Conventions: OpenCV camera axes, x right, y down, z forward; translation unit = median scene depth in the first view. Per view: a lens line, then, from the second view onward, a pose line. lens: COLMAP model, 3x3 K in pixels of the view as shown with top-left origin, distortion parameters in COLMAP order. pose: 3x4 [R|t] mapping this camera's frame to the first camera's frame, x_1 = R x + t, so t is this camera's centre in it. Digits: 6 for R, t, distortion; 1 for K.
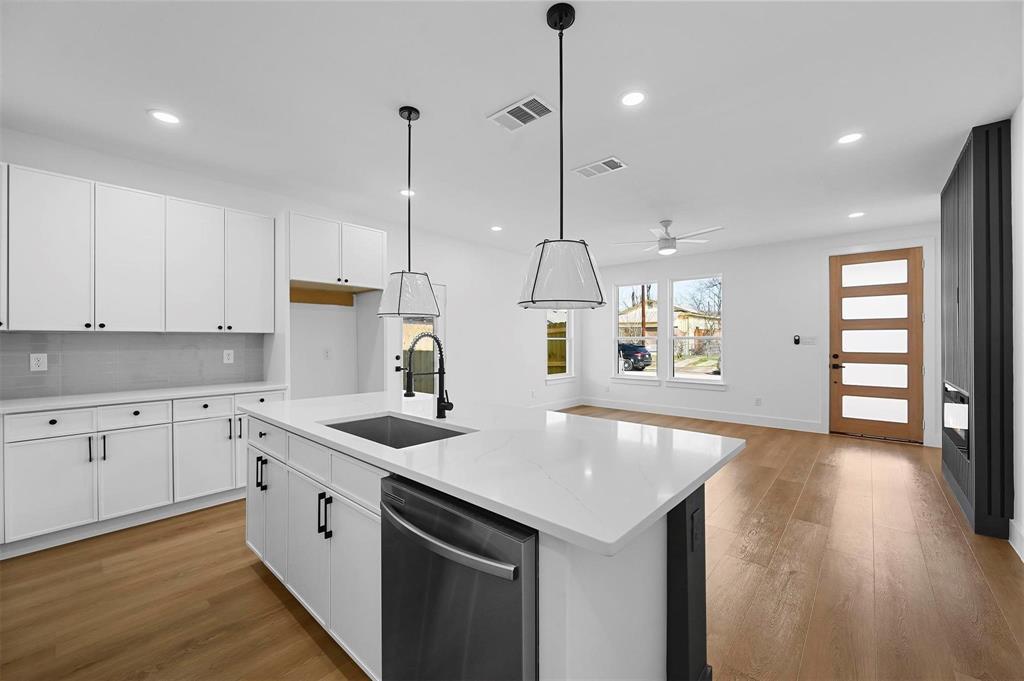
lens RADIAL K [[402.0, 0, 510.7], [0, 402.0, 341.7], [0, 0, 1]] dist [0.001779, -0.000198]
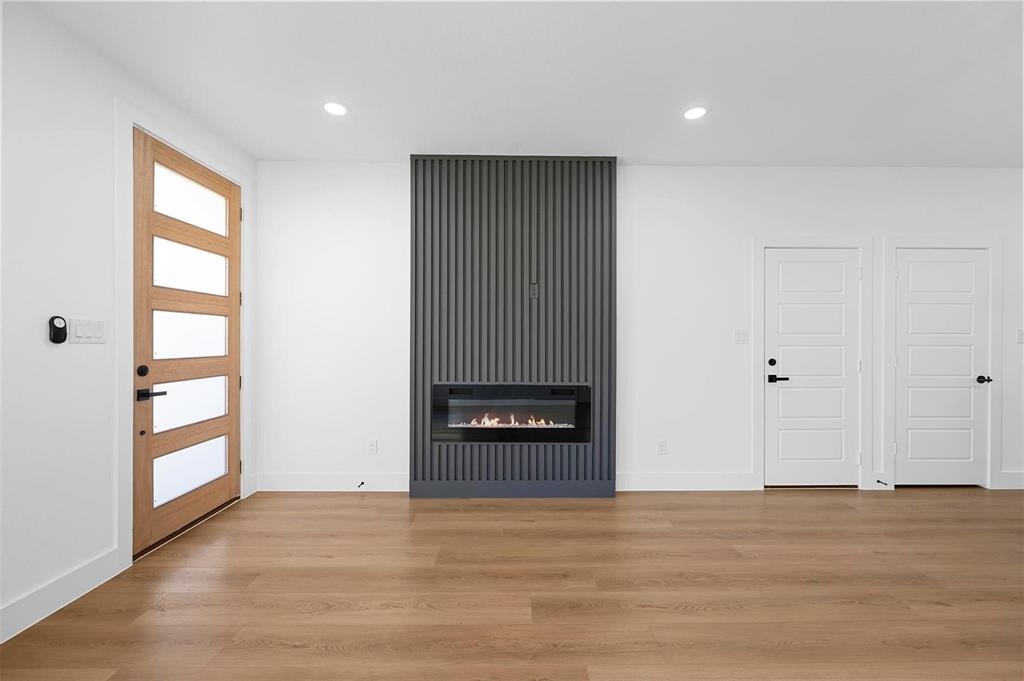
lens RADIAL K [[402.0, 0, 513.9], [0, 402.0, 338.8], [0, 0, 1]] dist [0.001779, -0.000198]
pose [[-0.663213, -0.001073, 0.748430, 0.236419], [0.001203, 0.999996, 0.002500, 0.001990], [-0.748430, 0.002559, -0.663209, 0.996117]]
